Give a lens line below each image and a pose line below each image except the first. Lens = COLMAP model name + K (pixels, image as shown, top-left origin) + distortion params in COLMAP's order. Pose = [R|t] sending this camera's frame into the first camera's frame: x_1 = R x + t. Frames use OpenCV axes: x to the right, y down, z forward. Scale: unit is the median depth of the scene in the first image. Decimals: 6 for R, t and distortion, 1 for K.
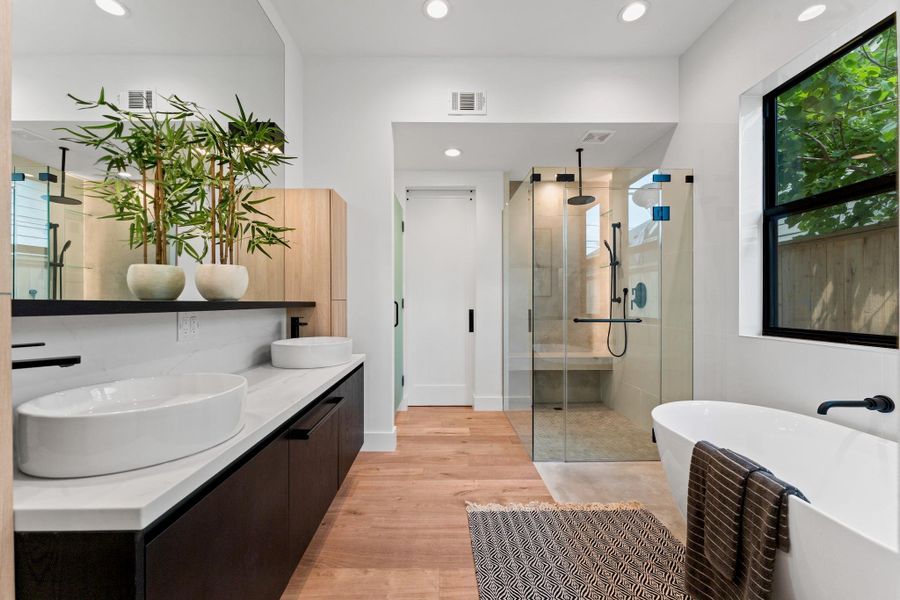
lens RADIAL K [[356.6, 0, 451.1], [0, 356.6, 300.4], [0, 0, 1]] dist [0.001578, 0.000390]
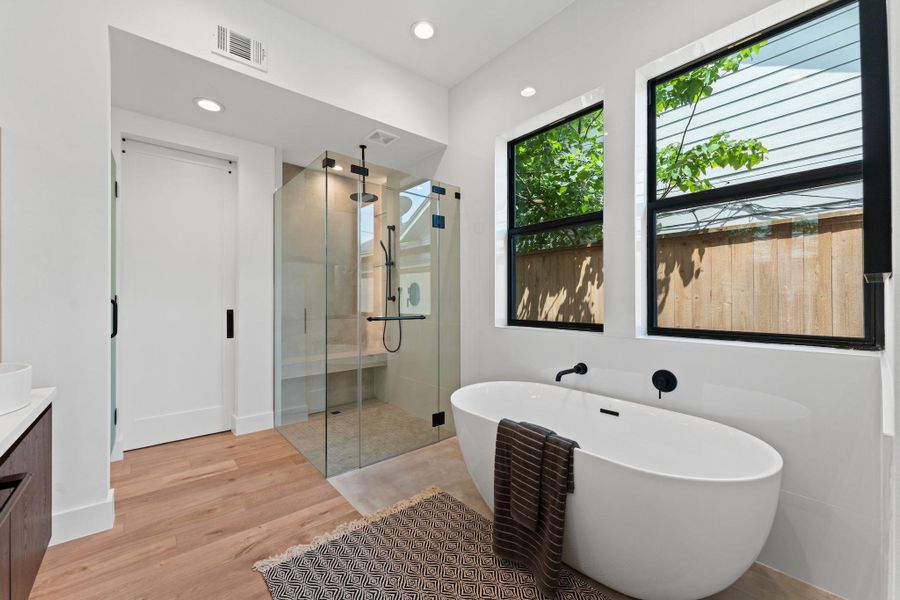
lens RADIAL K [[356.6, 0, 447.6], [0, 356.6, 297.9], [0, 0, 1]] dist [0.001578, 0.000390]
pose [[0.784251, 0.004974, 0.620424, -0.084844], [-0.002957, 0.999986, -0.004279, 0.001435], [-0.620437, 0.001521, 0.784255, 0.101093]]
